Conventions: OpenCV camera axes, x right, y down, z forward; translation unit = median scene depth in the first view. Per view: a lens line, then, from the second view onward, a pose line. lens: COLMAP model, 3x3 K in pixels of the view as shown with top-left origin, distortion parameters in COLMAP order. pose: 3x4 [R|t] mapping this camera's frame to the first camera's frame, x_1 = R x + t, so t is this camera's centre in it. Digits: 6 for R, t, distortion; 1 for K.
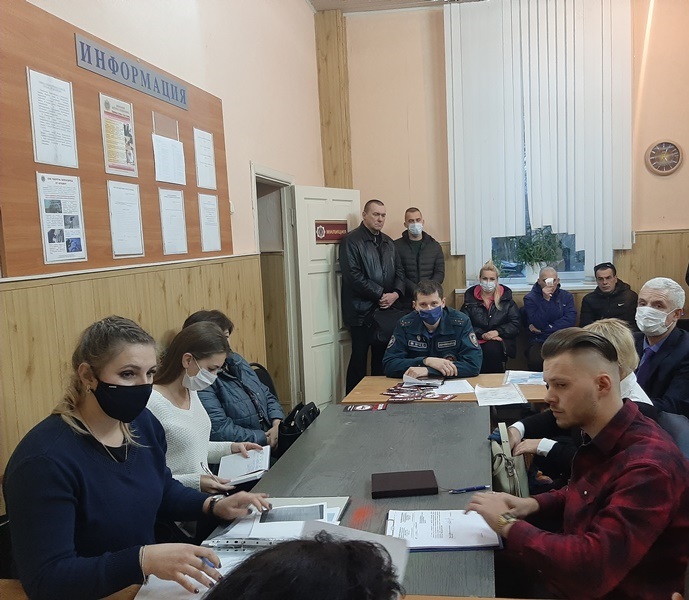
lens RADIAL K [[624.2, 0, 402.8], [0, 624.2, 302.6], [0, 0, 1]] dist [0.076454, -0.191428]
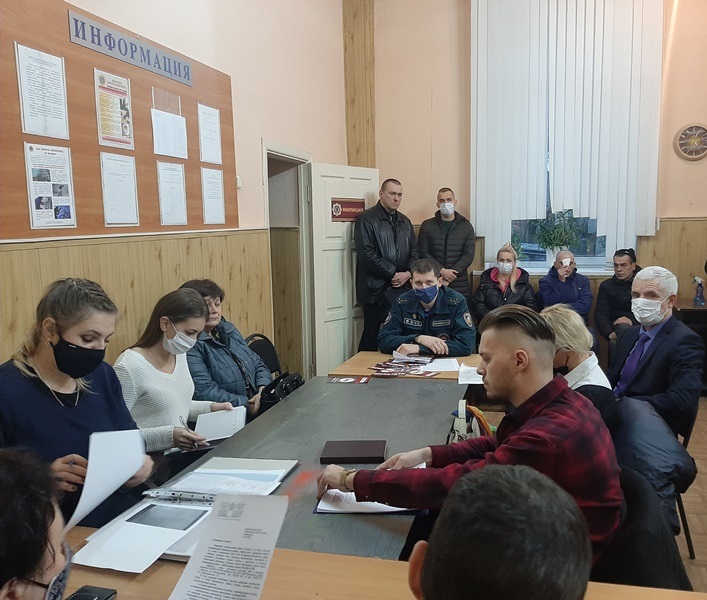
lens RADIAL K [[619.8, 0, 400.4], [0, 619.8, 304.4], [0, 0, 1]] dist [0.068643, -0.158357]
pose [[0.995721, 0.038722, -0.083907, 0.103260], [-0.036002, 0.998784, 0.033688, 0.005899], [0.085109, -0.030523, 0.995904, -0.004505]]
